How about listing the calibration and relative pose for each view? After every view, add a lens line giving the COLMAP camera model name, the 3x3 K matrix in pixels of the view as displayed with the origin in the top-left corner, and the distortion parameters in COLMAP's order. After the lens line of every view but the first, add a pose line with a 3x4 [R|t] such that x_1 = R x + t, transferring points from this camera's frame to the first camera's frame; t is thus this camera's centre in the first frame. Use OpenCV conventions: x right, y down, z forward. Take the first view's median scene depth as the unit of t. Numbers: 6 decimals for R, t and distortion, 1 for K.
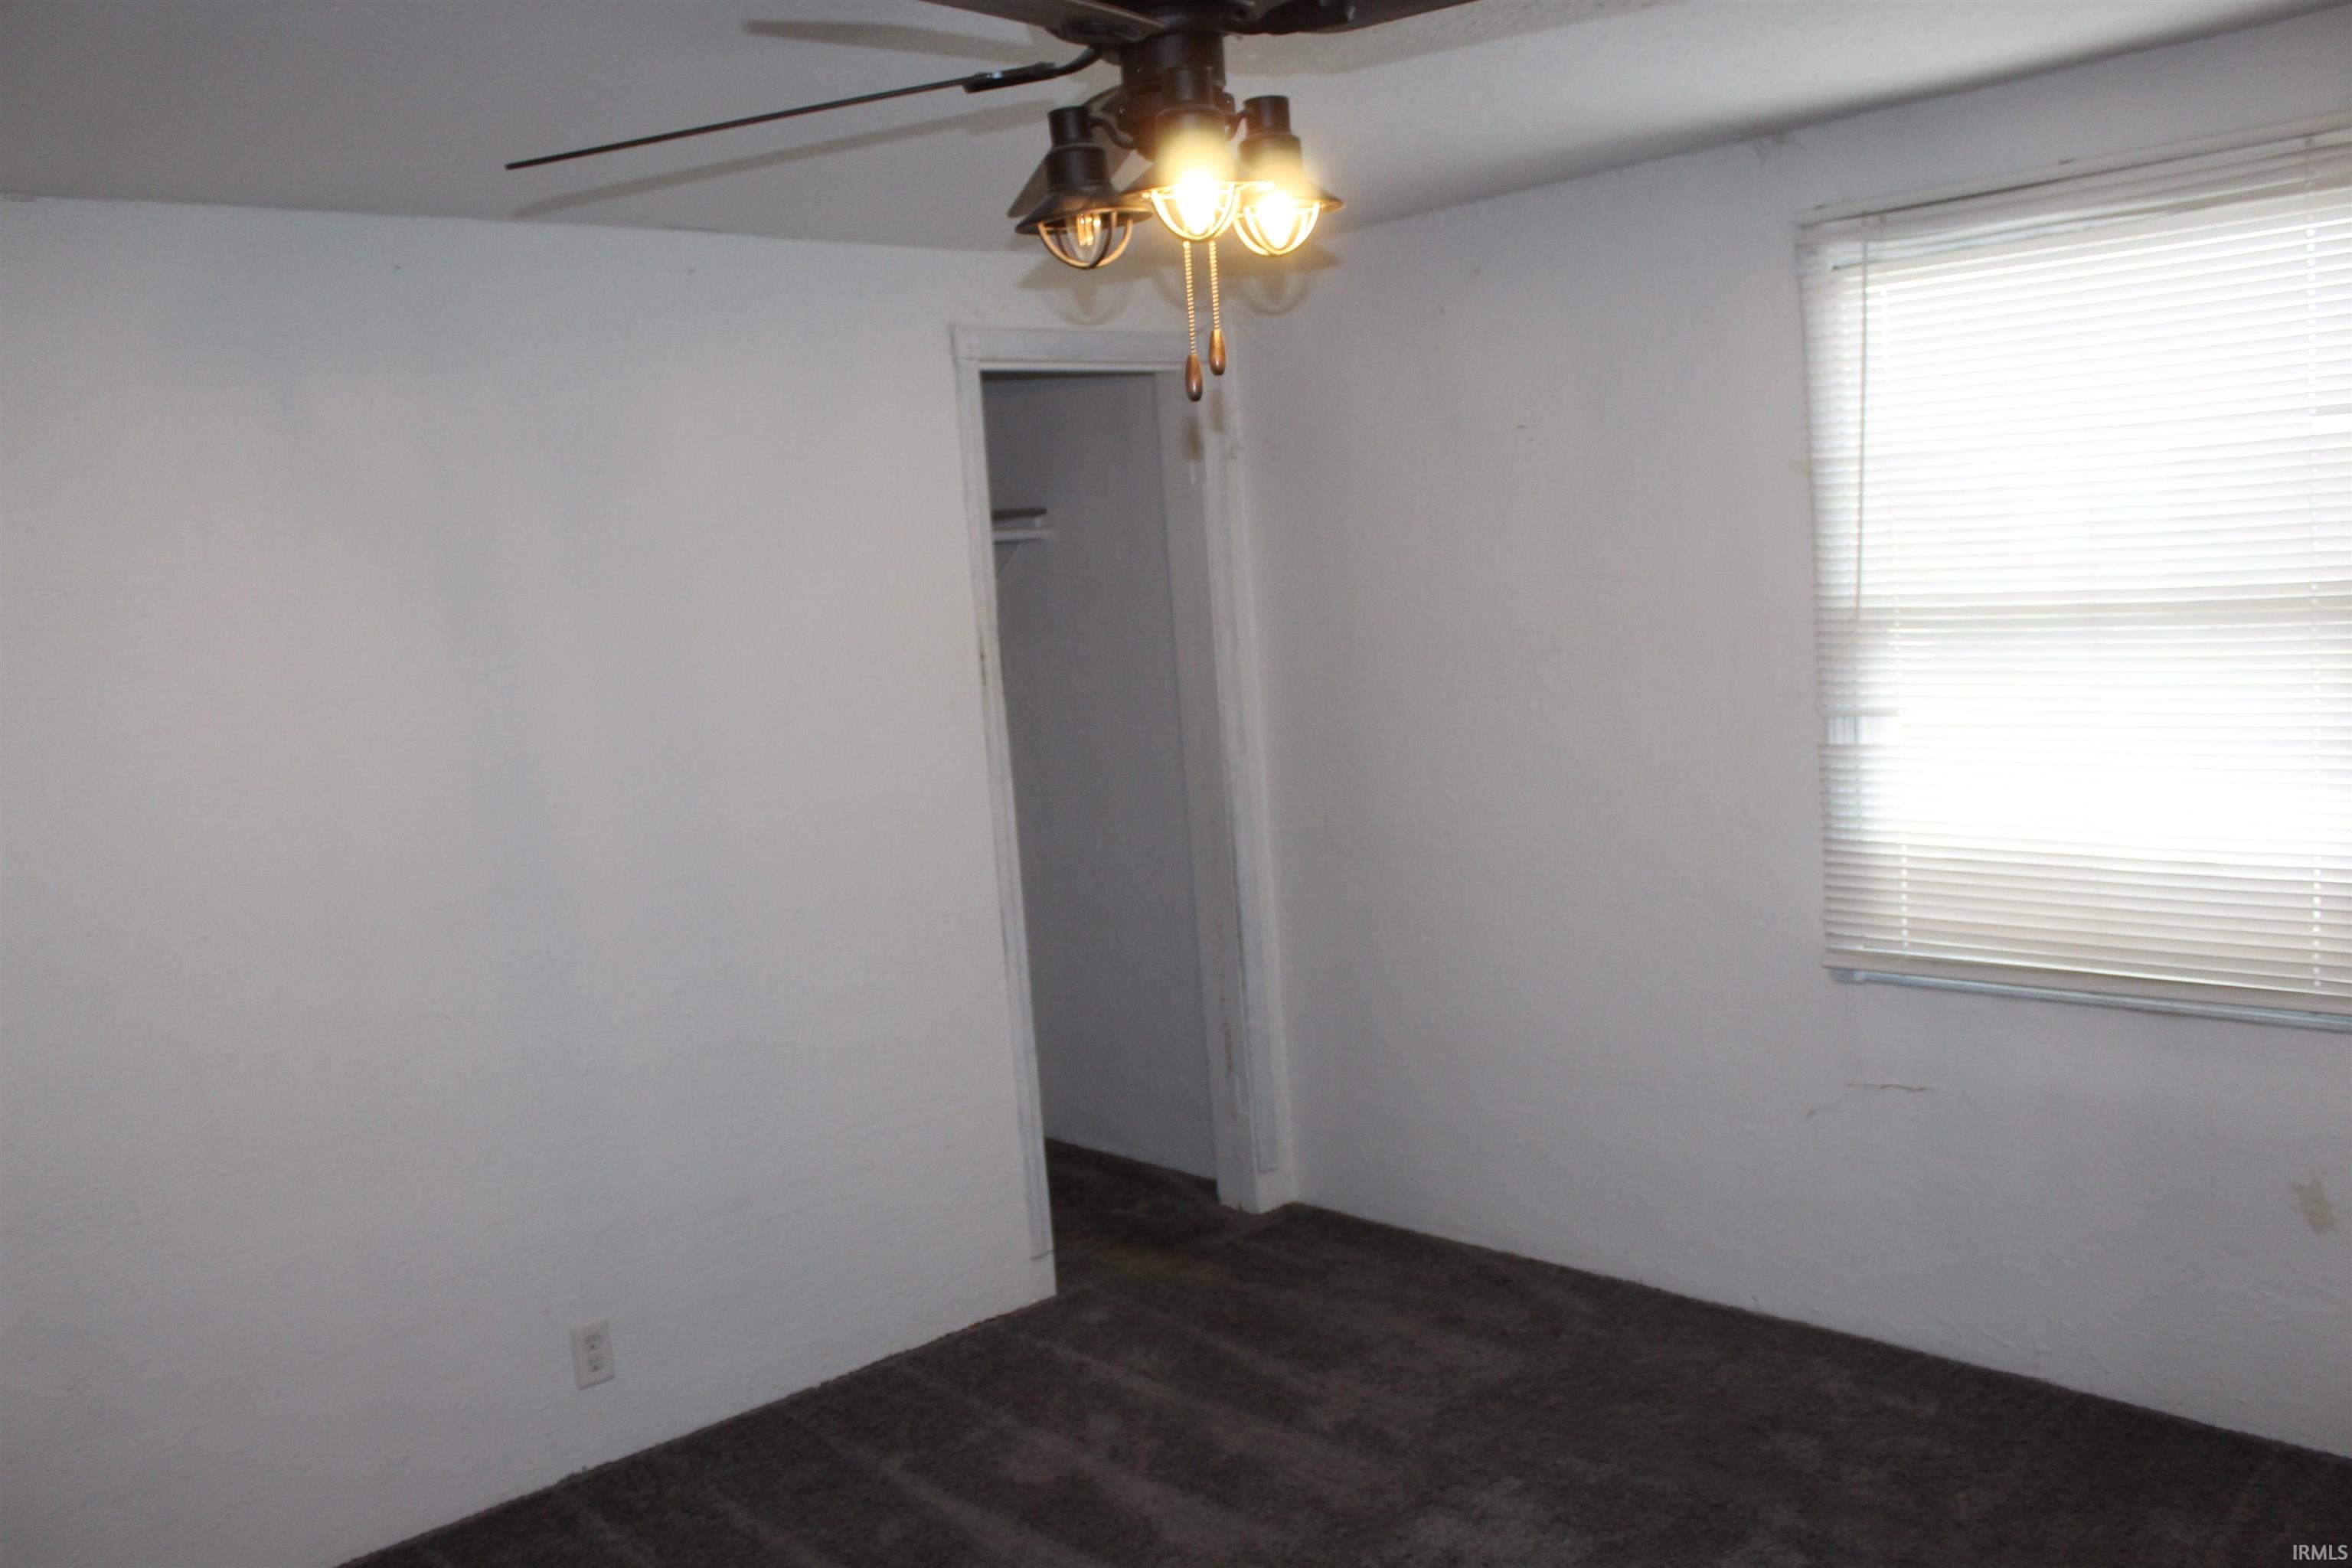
lens RADIAL K [[1965.4, 0, 1184.9], [0, 1965.4, 772.0], [0, 0, 1]] dist [-0.163778, 0.144324]
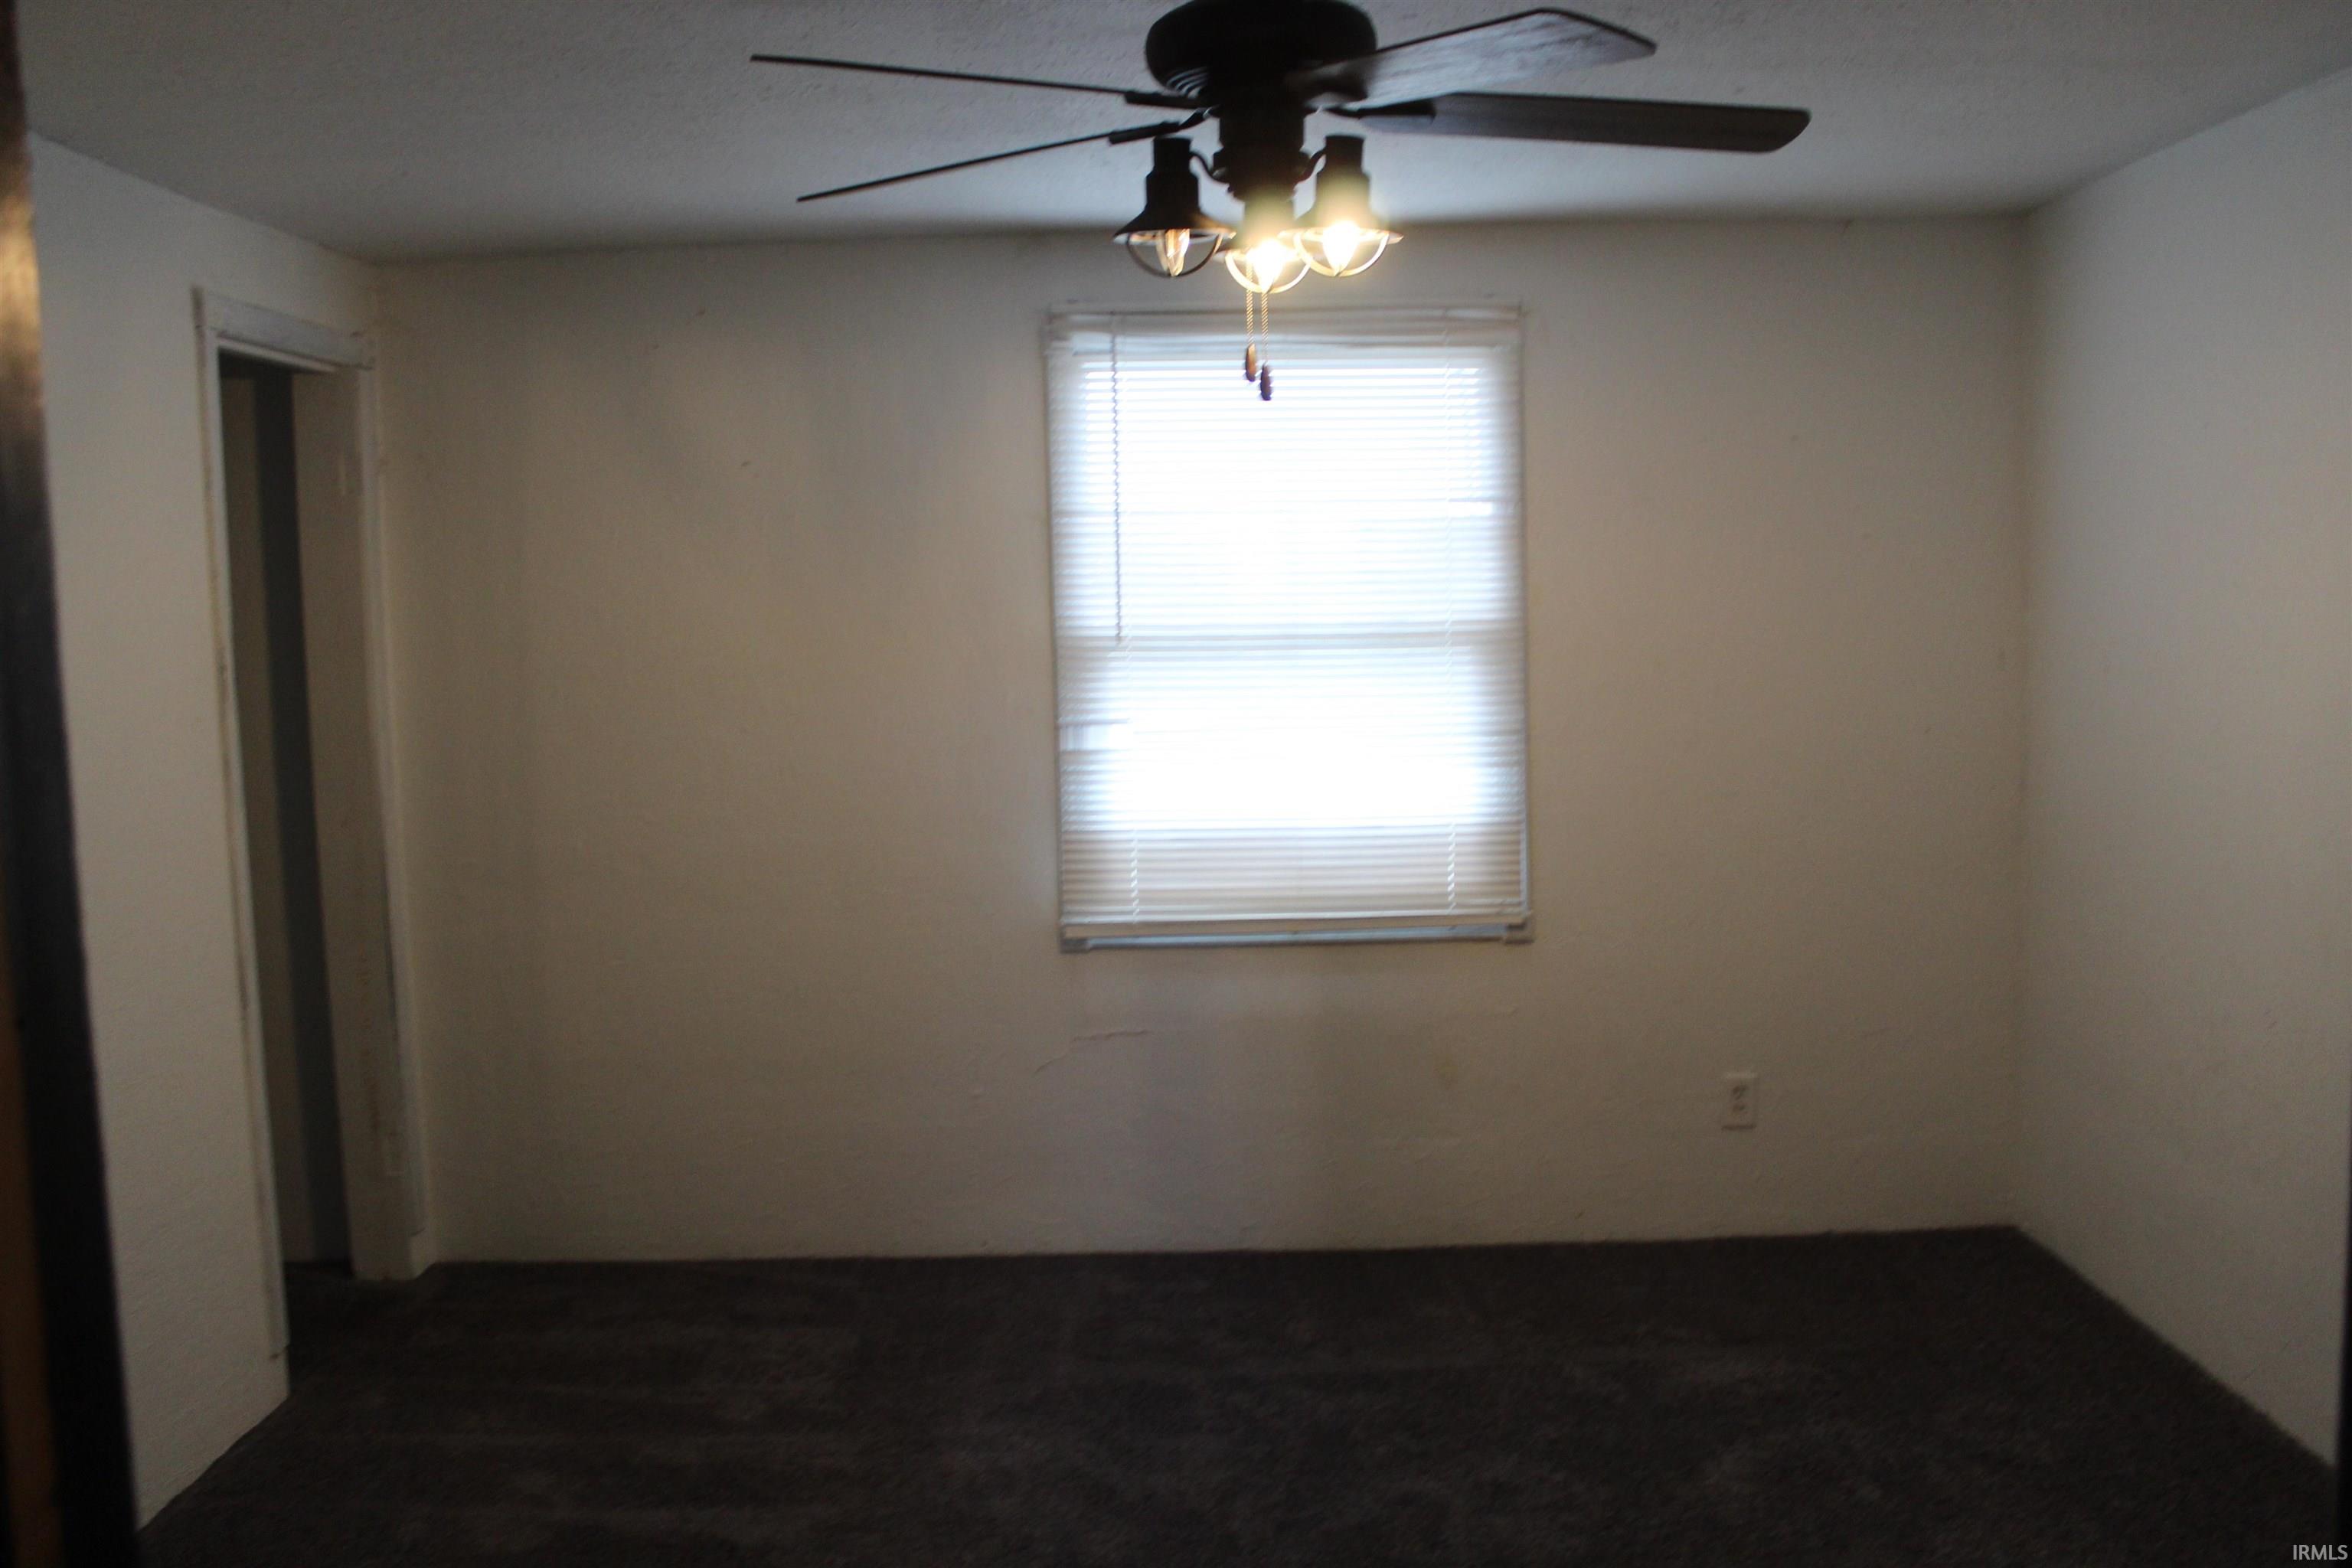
lens RADIAL K [[1965.4, 0, 1182.3], [0, 1965.4, 787.2], [0, 0, 1]] dist [-0.163778, 0.144324]
pose [[0.678738, -0.016710, 0.734190, -0.517408], [0.048743, 0.998562, -0.022335, 0.039806], [-0.732761, 0.050946, 0.678576, 0.132589]]
